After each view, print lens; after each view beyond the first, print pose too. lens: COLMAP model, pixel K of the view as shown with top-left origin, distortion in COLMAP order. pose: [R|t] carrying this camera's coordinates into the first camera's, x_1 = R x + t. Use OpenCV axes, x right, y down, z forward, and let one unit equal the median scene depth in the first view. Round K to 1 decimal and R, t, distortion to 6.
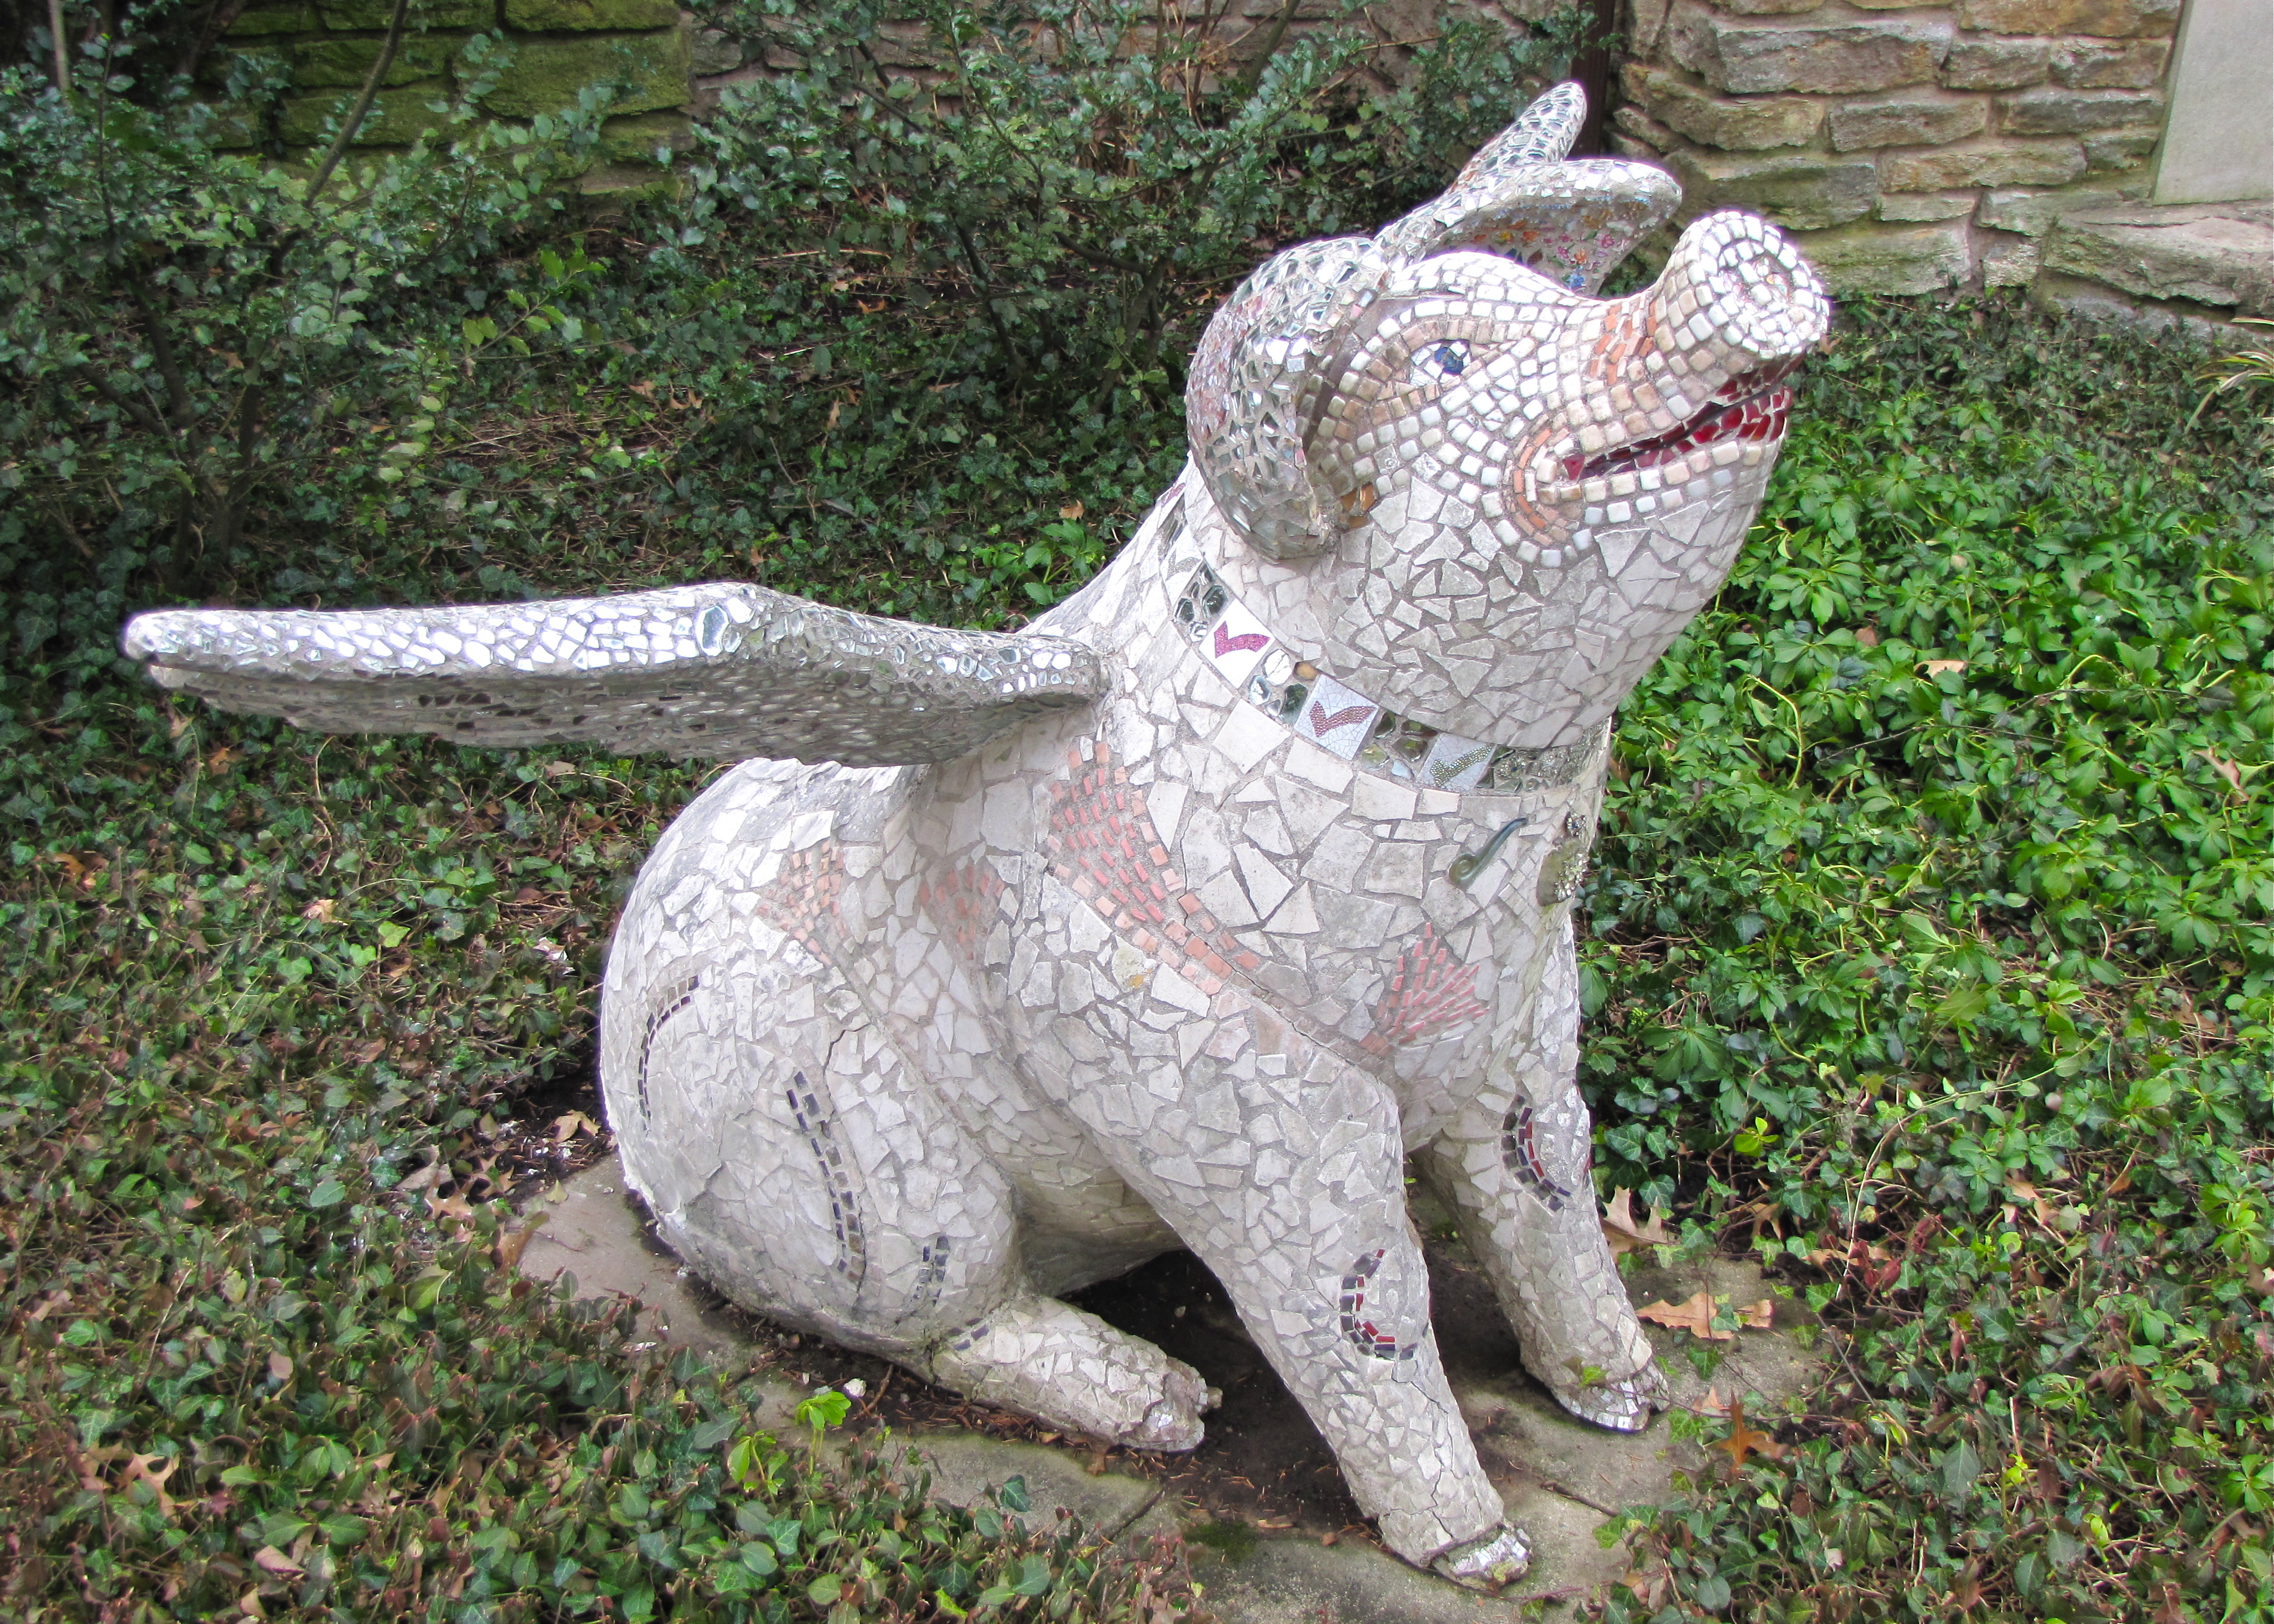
lens RADIAL K [[2821.4, 0, 1118.9], [0, 2821.4, 812.8], [0, 0, 1]] dist [-0.025984, 0.000000]
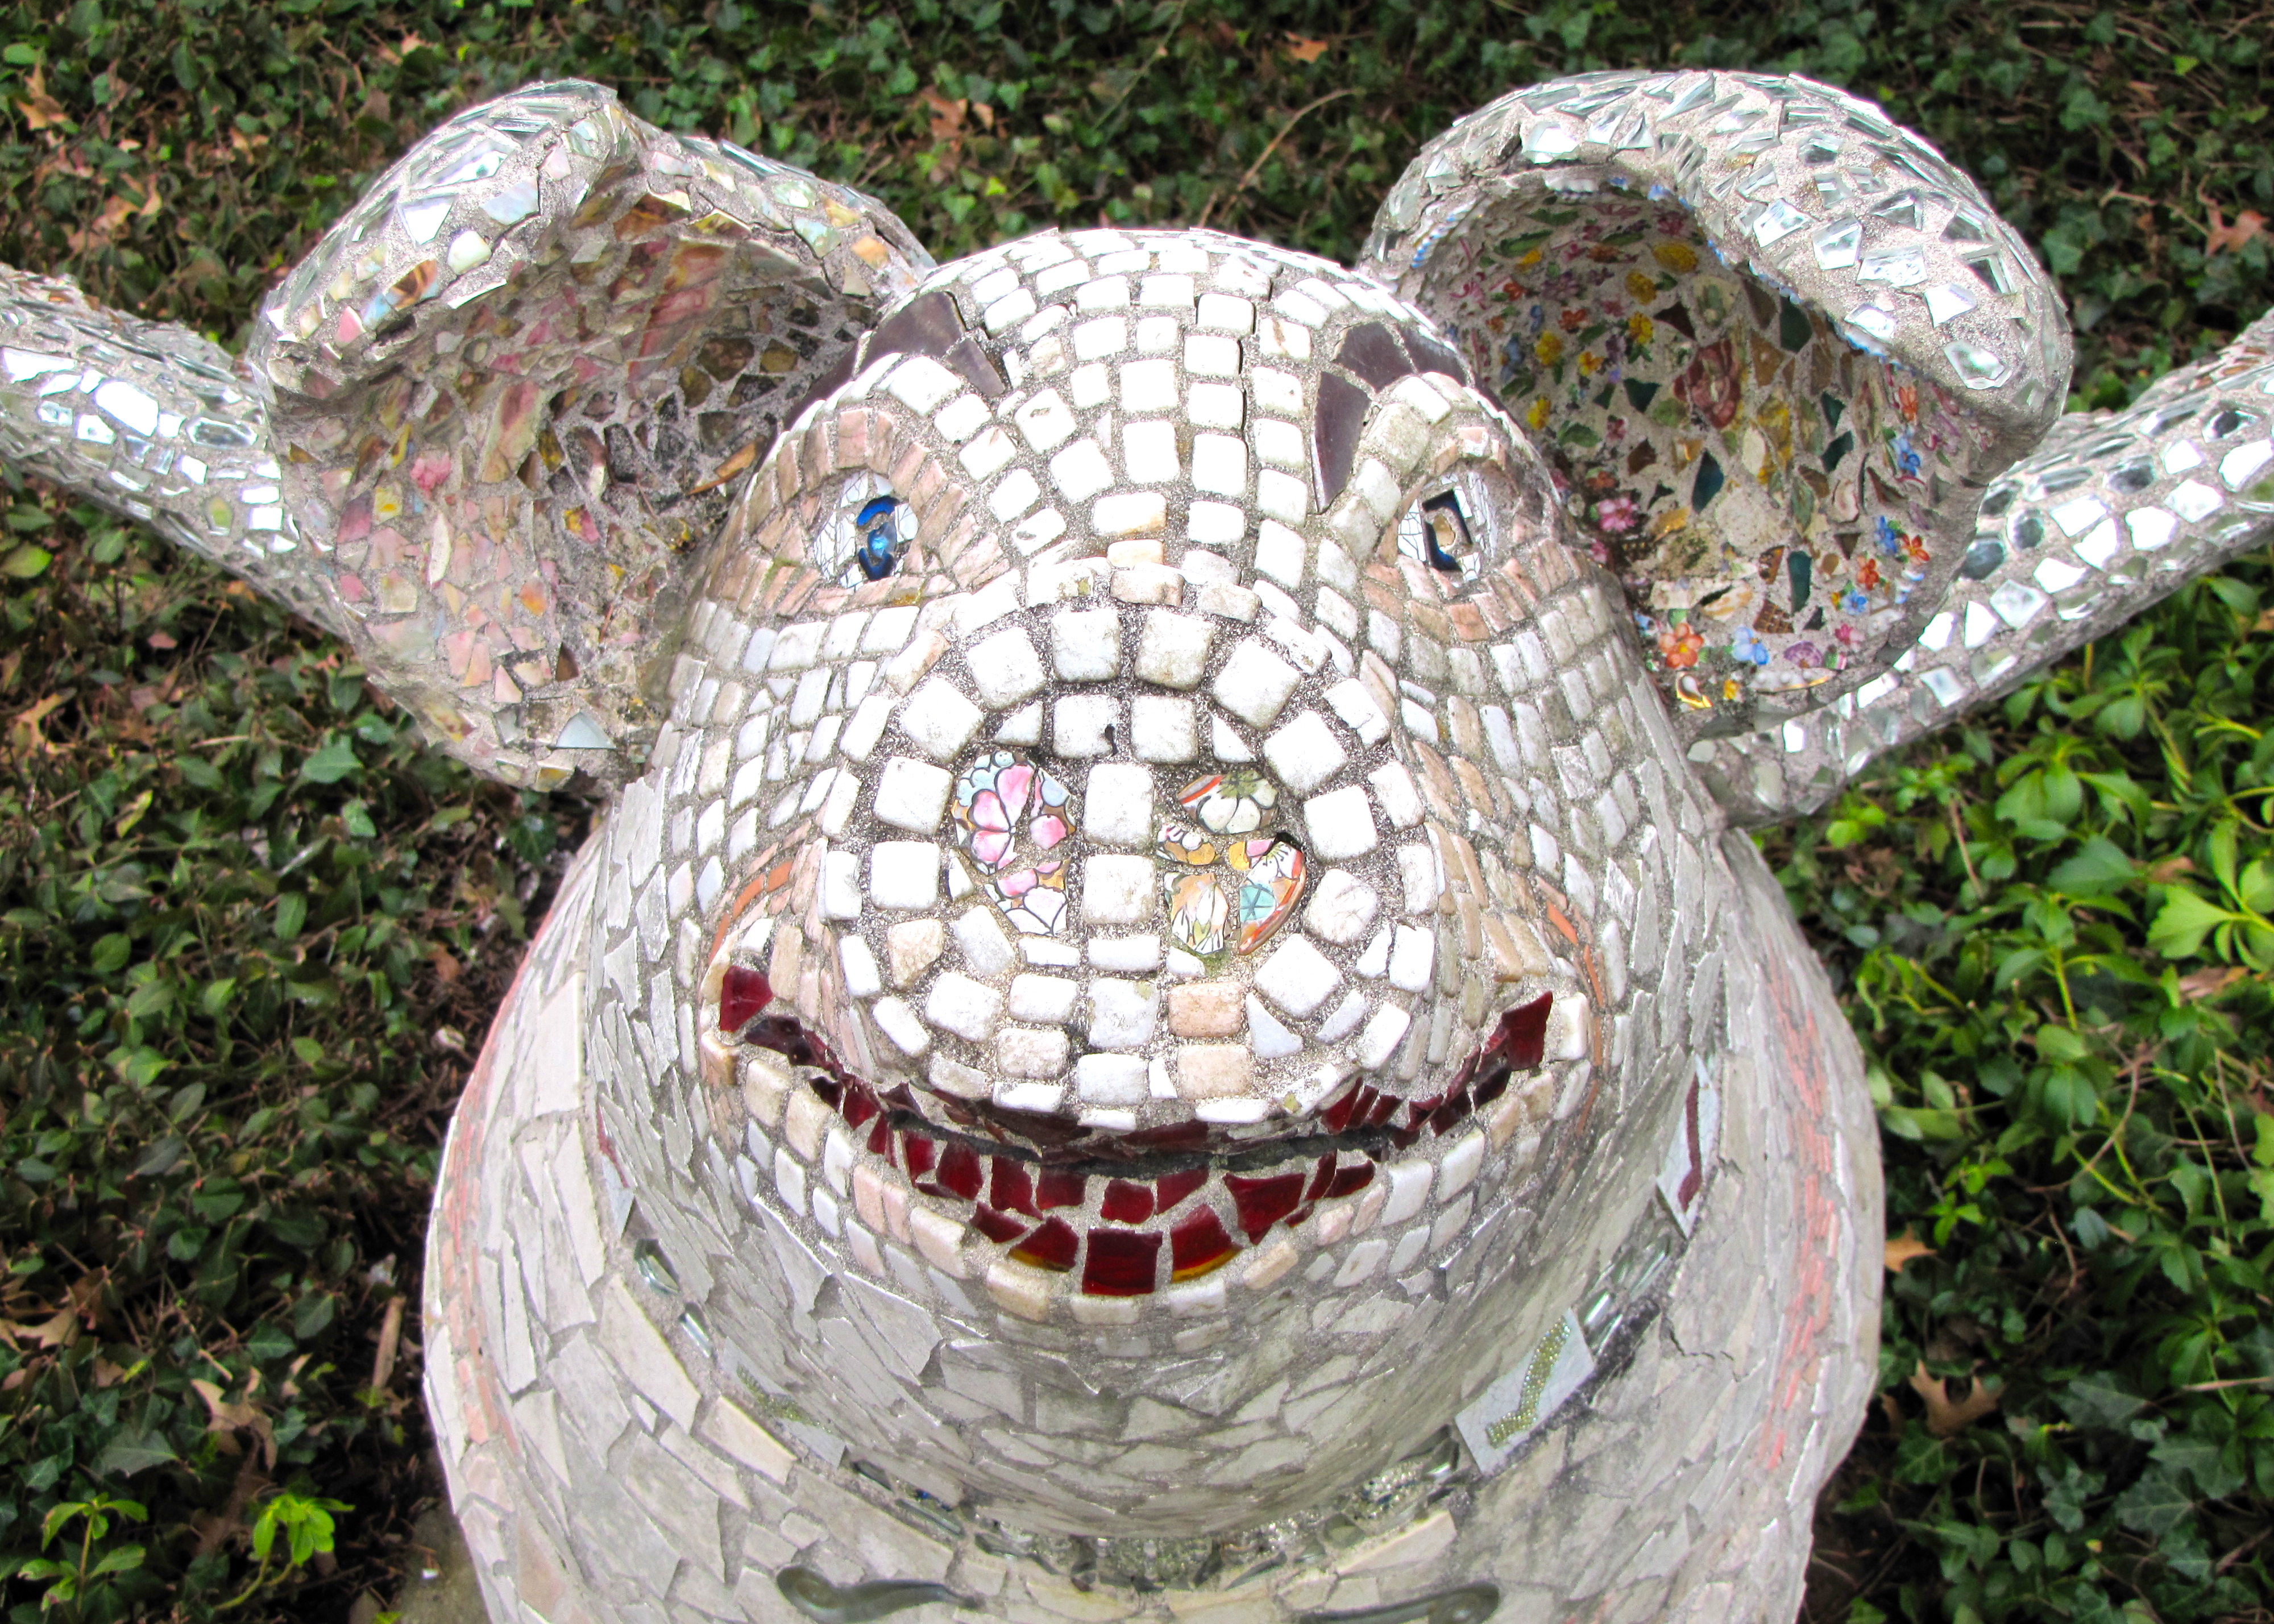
lens RADIAL K [[3398.2, 0, 1125.8], [0, 3398.2, 801.1], [0, 0, 1]] dist [0.052656, 0.000000]
pose [[0.613272, 0.526769, -0.588567, 0.372250], [-0.351056, 0.849279, 0.394315, -0.285710], [0.707571, -0.035202, 0.705765, 0.649888]]
